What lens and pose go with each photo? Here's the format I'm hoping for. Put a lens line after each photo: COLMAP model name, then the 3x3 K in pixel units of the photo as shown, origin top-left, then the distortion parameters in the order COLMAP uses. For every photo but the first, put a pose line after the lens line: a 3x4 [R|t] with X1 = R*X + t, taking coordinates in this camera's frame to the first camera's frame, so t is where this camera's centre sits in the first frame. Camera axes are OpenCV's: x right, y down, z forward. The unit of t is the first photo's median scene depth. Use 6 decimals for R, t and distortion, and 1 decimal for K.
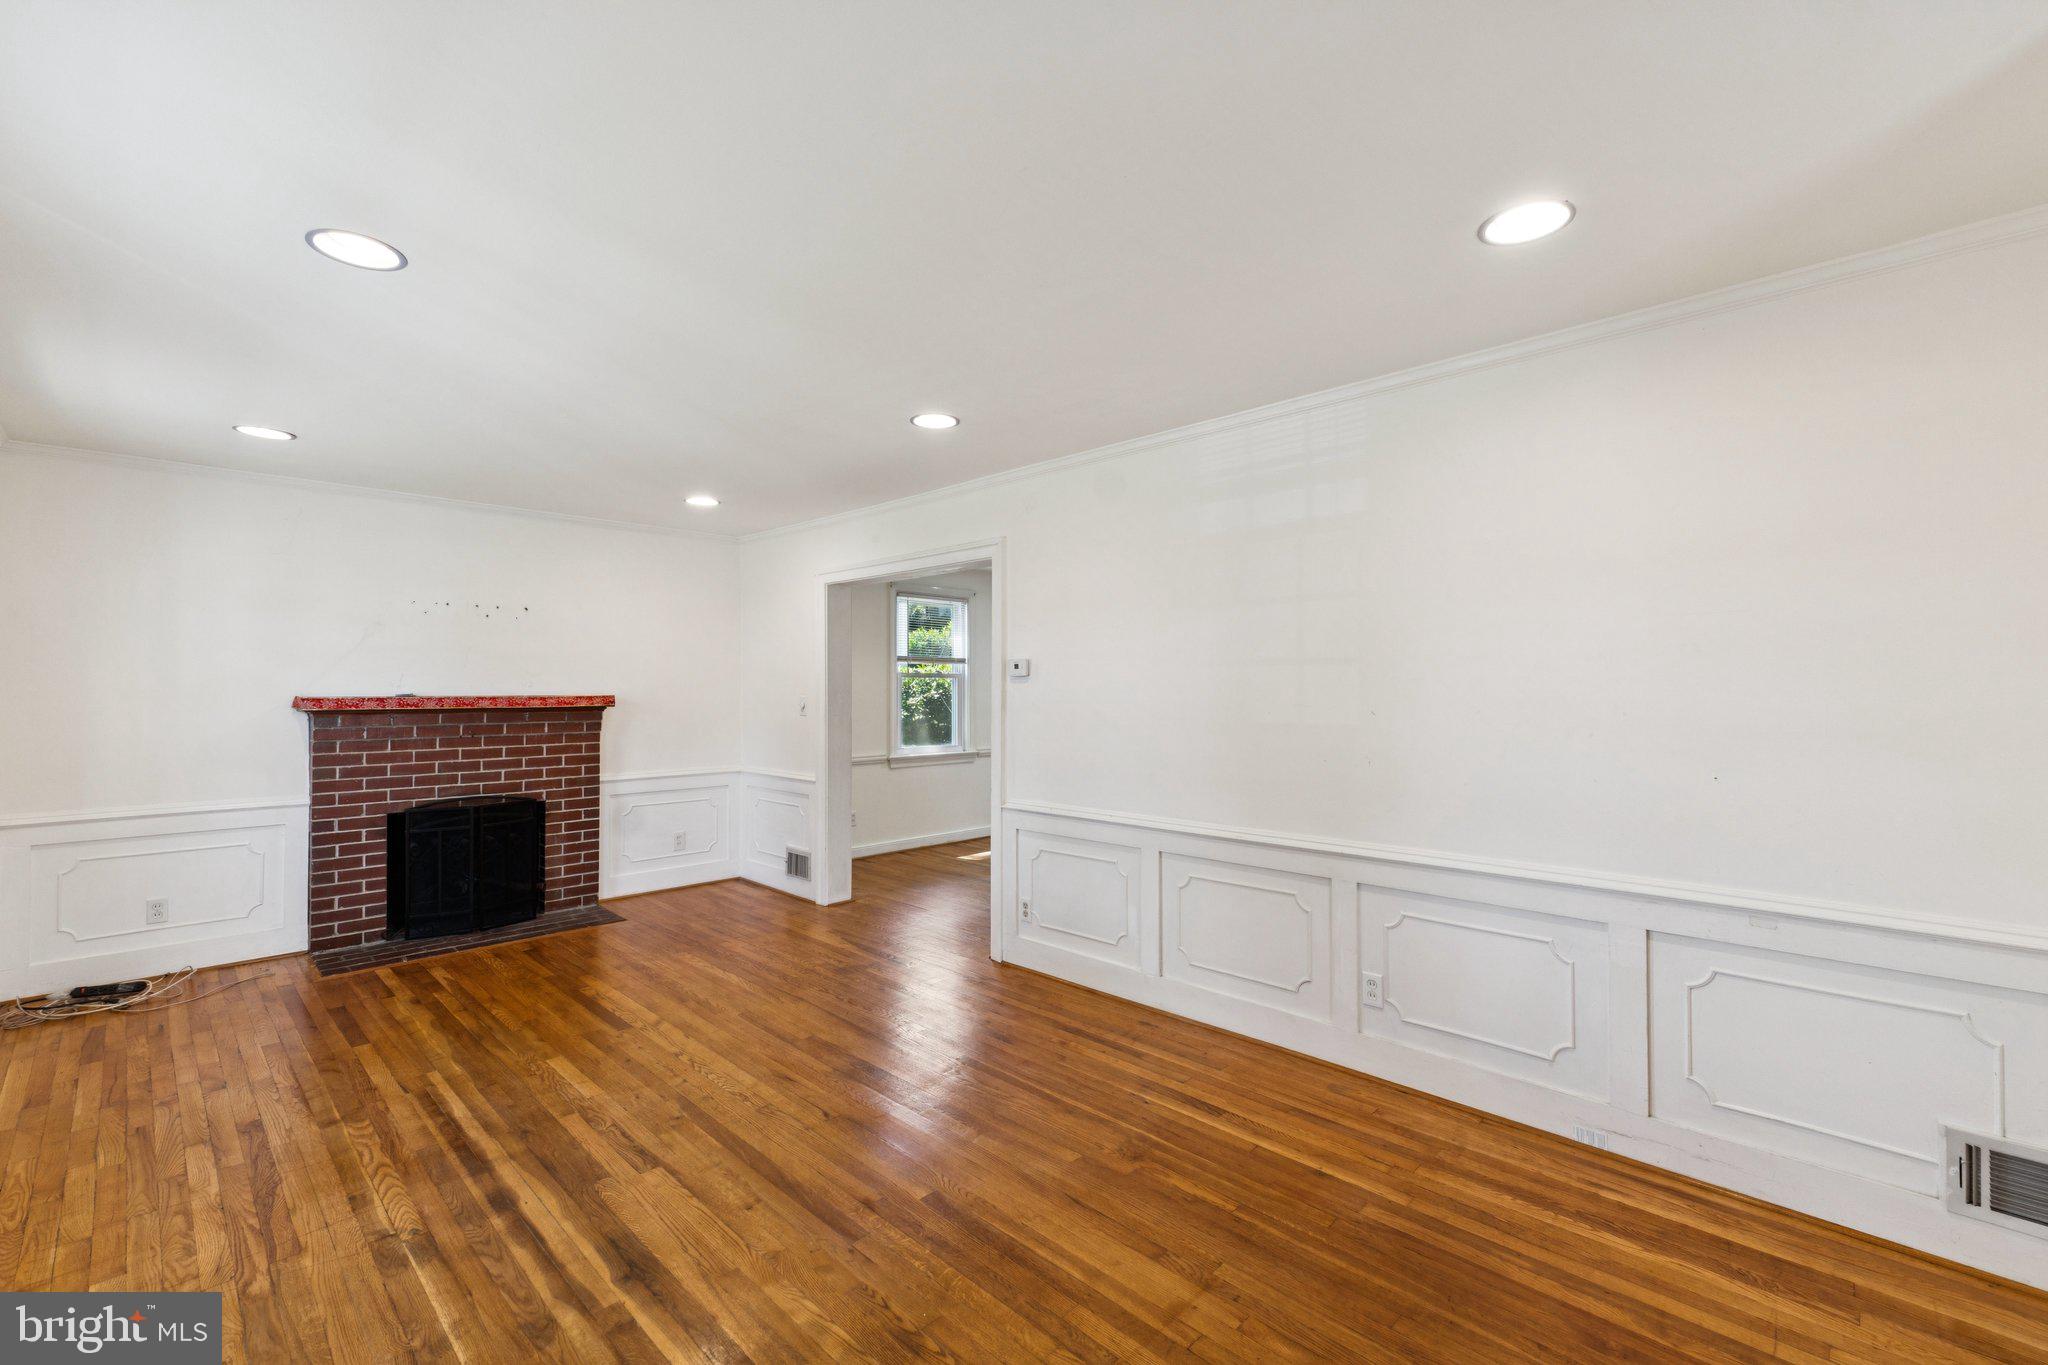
lens RADIAL K [[861.4, 0, 1026.6], [0, 861.4, 679.4], [0, 0, 1]] dist [0.005805, 0.000054]
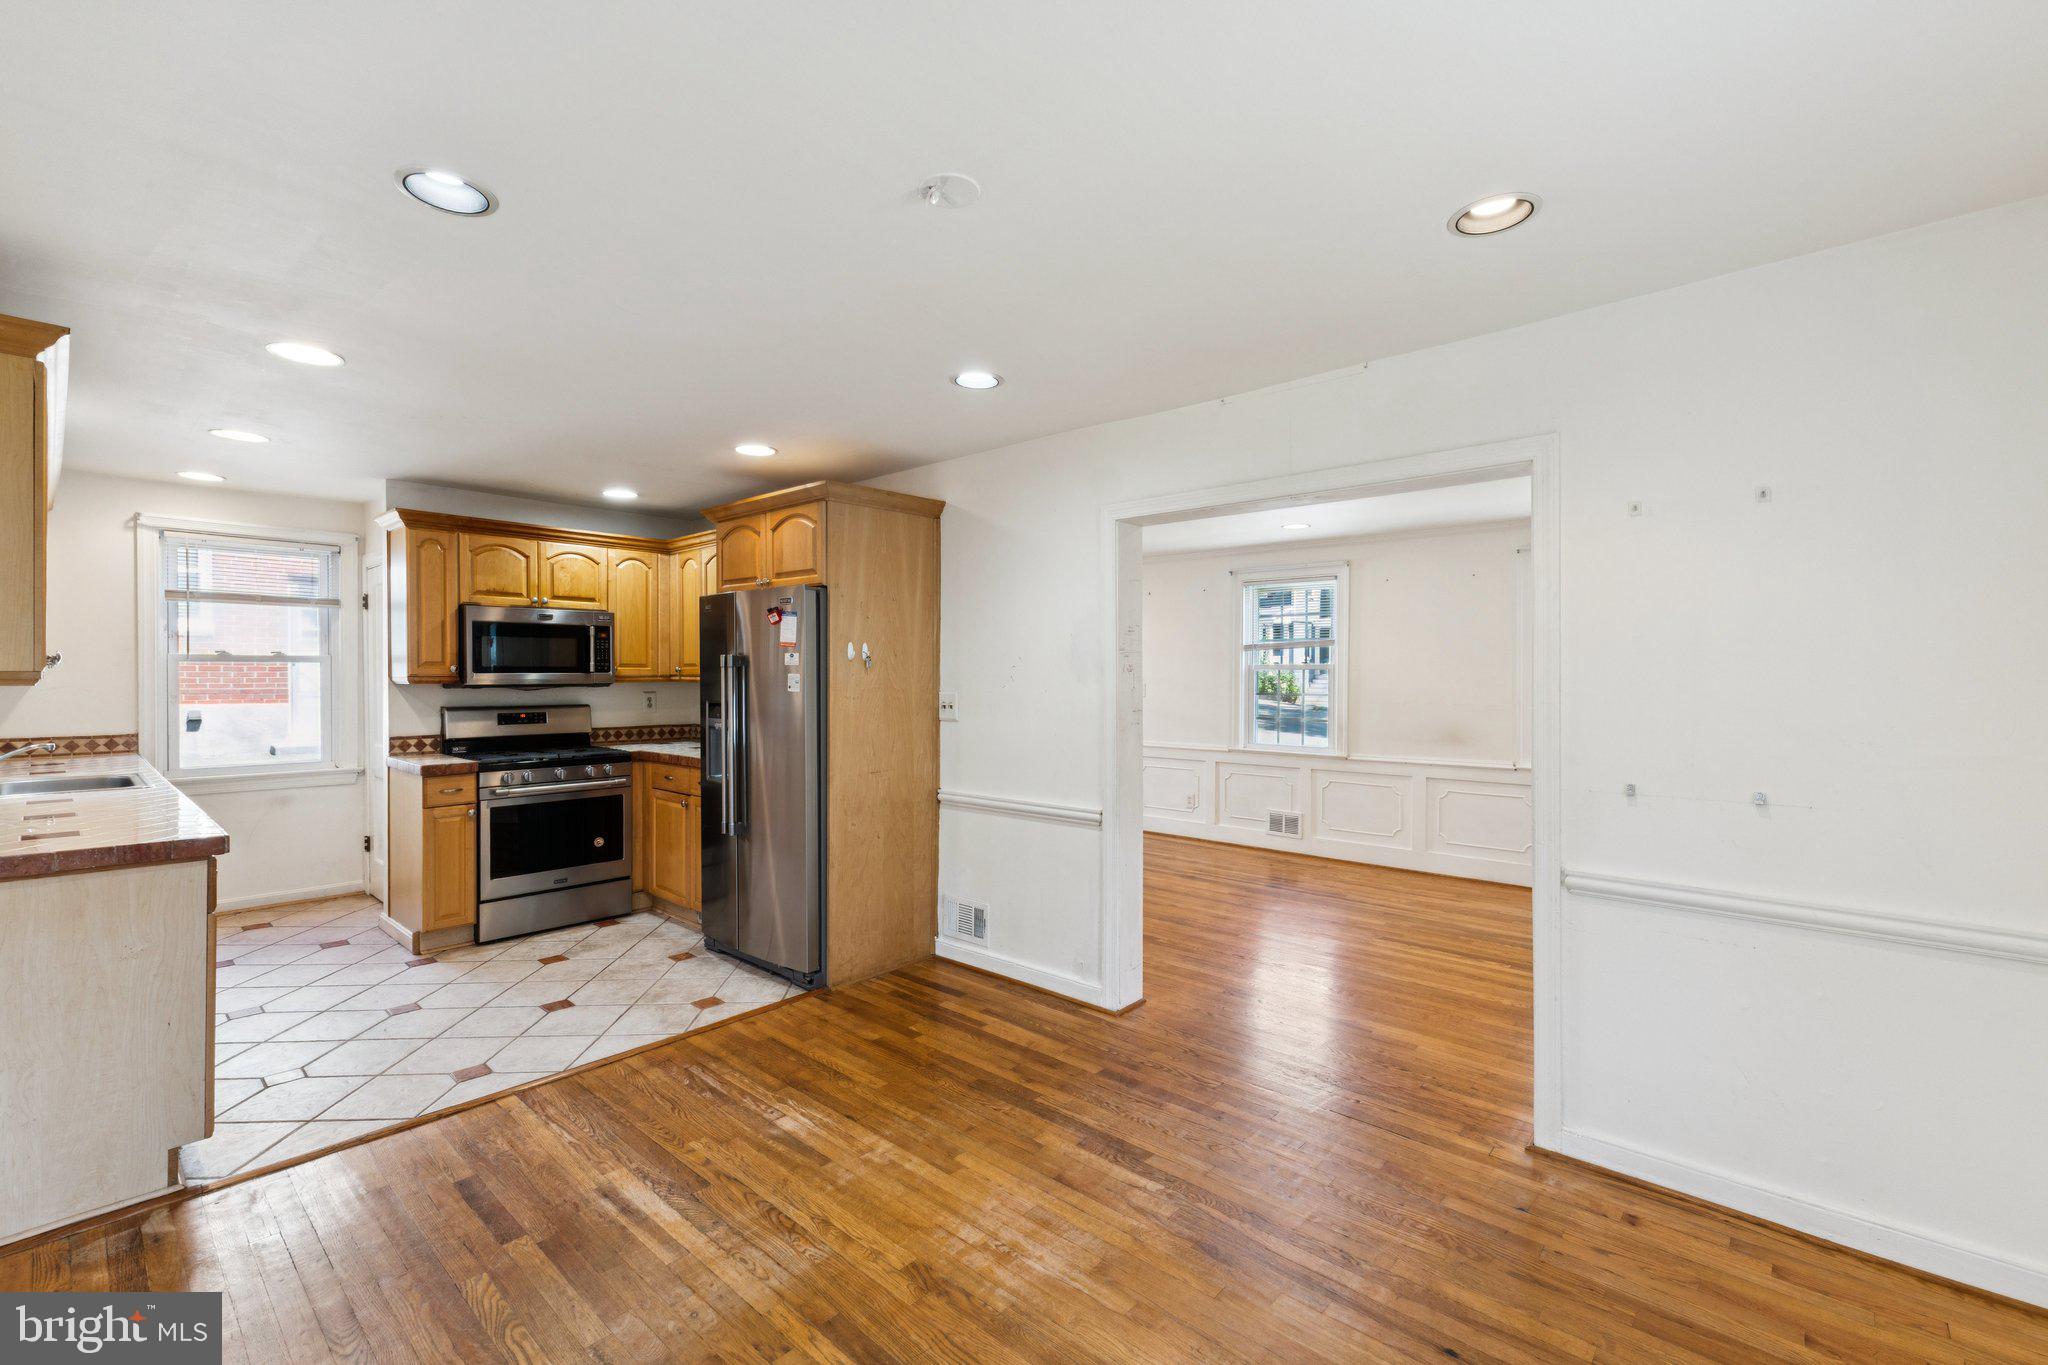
lens RADIAL K [[875.7, 0, 1024.0], [0, 875.7, 682.5], [0, 0, 1]] dist [0.010068, -0.000095]
pose [[-0.999380, -0.001930, -0.035152, 0.106896], [-0.001725, 0.999981, -0.005886, 0.018195], [0.035162, -0.005821, -0.999365, 1.899099]]
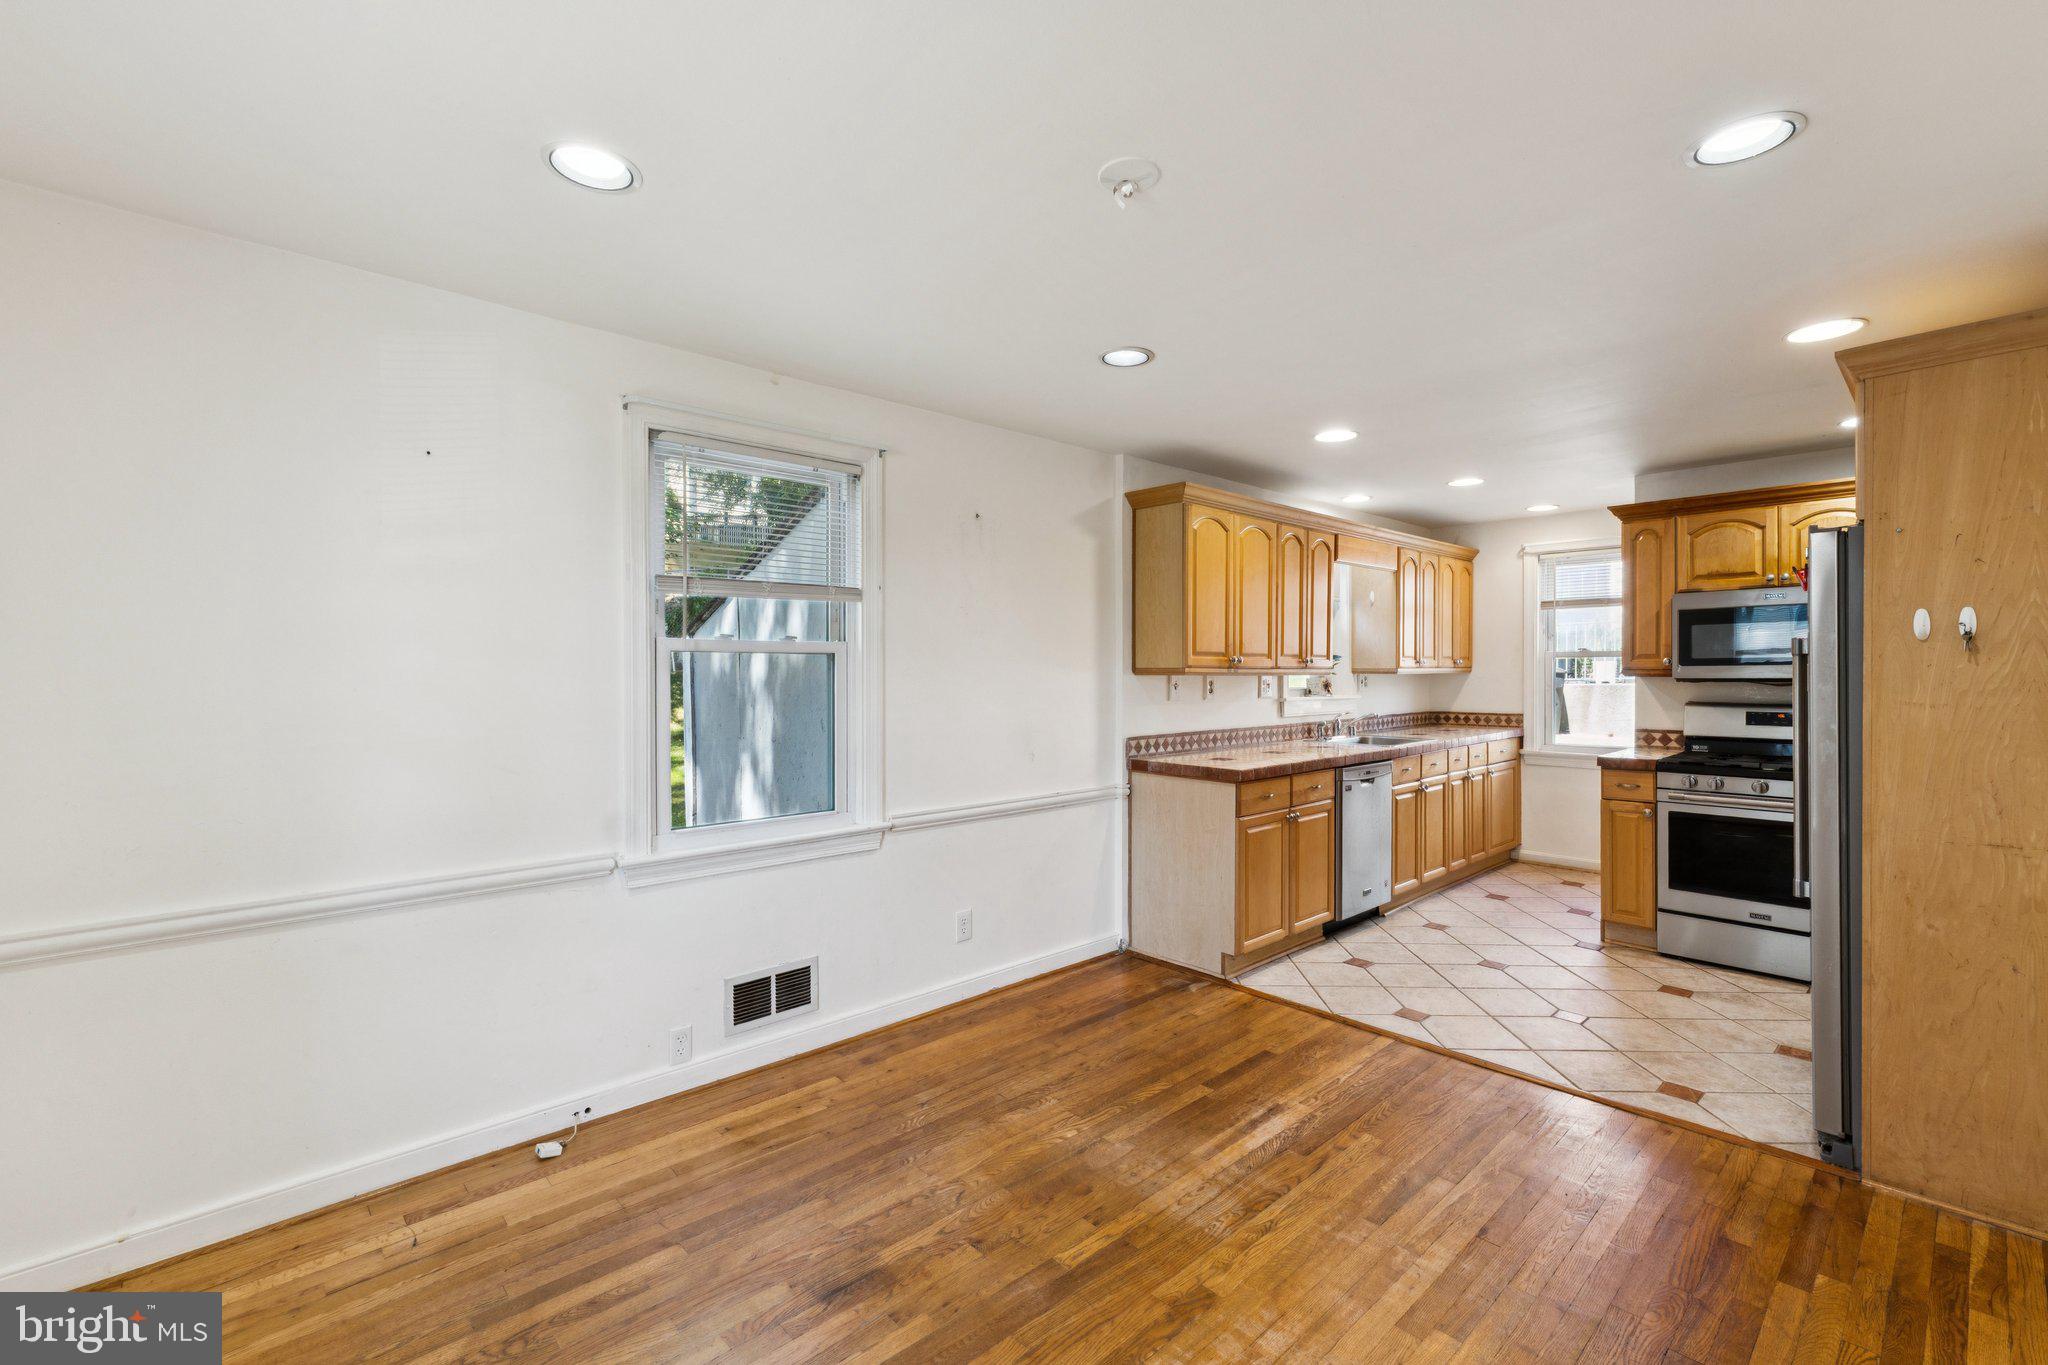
lens RADIAL K [[879.5, 0, 1024.0], [0, 879.5, 682.5], [0, 0, 1]] dist [0.006346, 0.000451]
pose [[0.056005, -0.013300, 0.998342, -0.308710], [-0.009616, 0.999858, 0.013859, 0.013786], [-0.998384, -0.010377, 0.055869, 1.484343]]
